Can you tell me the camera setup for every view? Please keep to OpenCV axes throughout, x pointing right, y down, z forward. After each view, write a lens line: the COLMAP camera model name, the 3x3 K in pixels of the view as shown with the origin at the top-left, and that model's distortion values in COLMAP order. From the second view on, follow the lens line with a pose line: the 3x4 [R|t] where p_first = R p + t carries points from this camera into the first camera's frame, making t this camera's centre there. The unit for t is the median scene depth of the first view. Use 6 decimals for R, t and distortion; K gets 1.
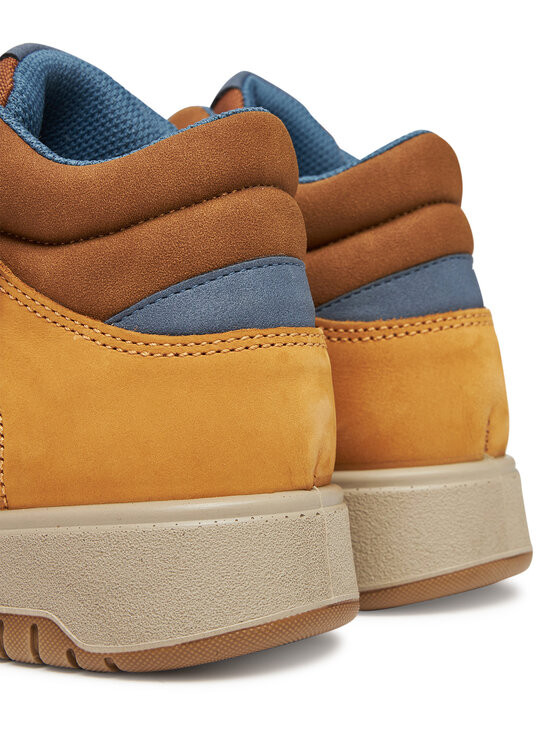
lens RADIAL K [[1536.3, 0, 282.6], [0, 1536.3, 374.8], [0, 0, 1]] dist [-0.093440, 0.000000]
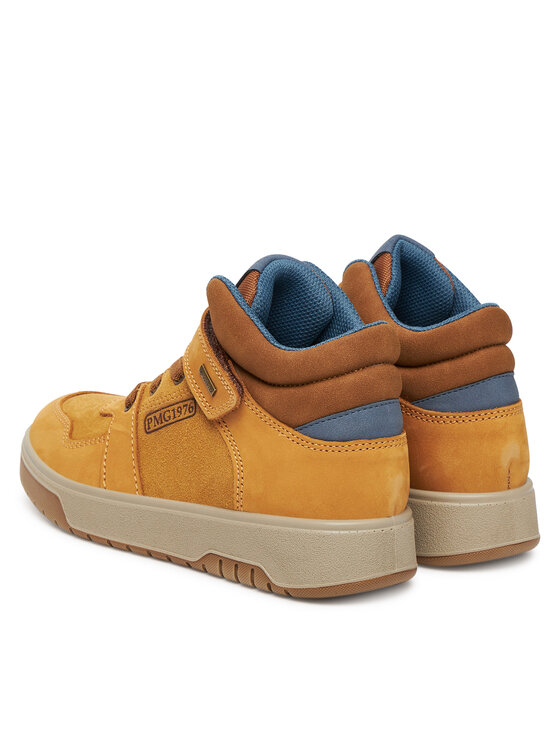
lens RADIAL K [[2471.3, 0, 280.8], [0, 2471.3, 371.3], [0, 0, 1]] dist [0.211754, 0.000000]
pose [[0.983818, 0.080093, -0.160275, 0.385494], [-0.051634, 0.983314, 0.174438, -0.677274], [0.171572, -0.163339, 0.971537, -2.175875]]
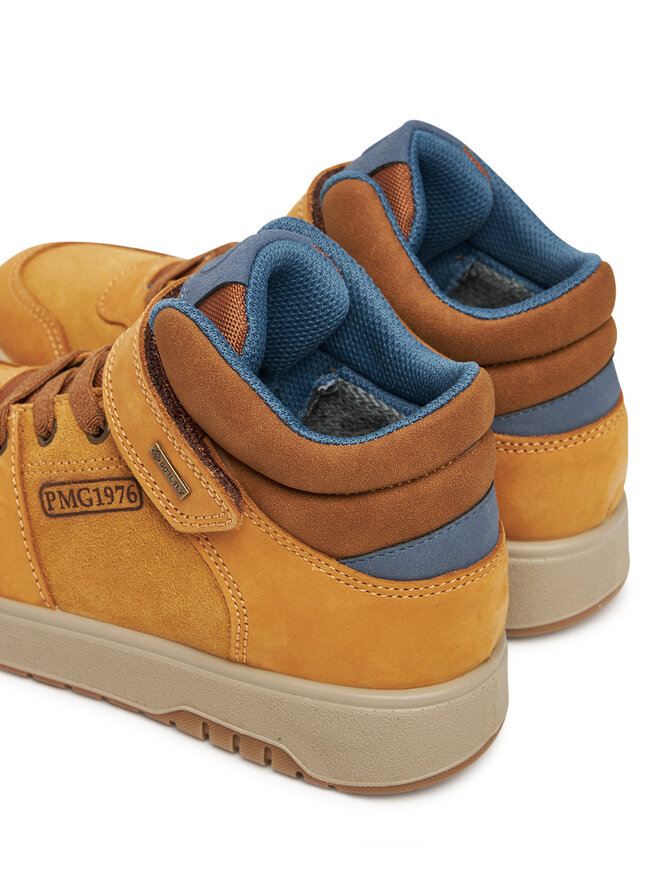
lens RADIAL K [[2074.3, 0, 328.0], [0, 2074.3, 442.7], [0, 0, 1]] dist [-0.111646, 0.000000]
pose [[0.992959, -0.002902, 0.118427, -0.315572], [-0.061336, 0.842671, 0.534924, -0.984506], [-0.101348, -0.538421, 0.836559, -0.328104]]
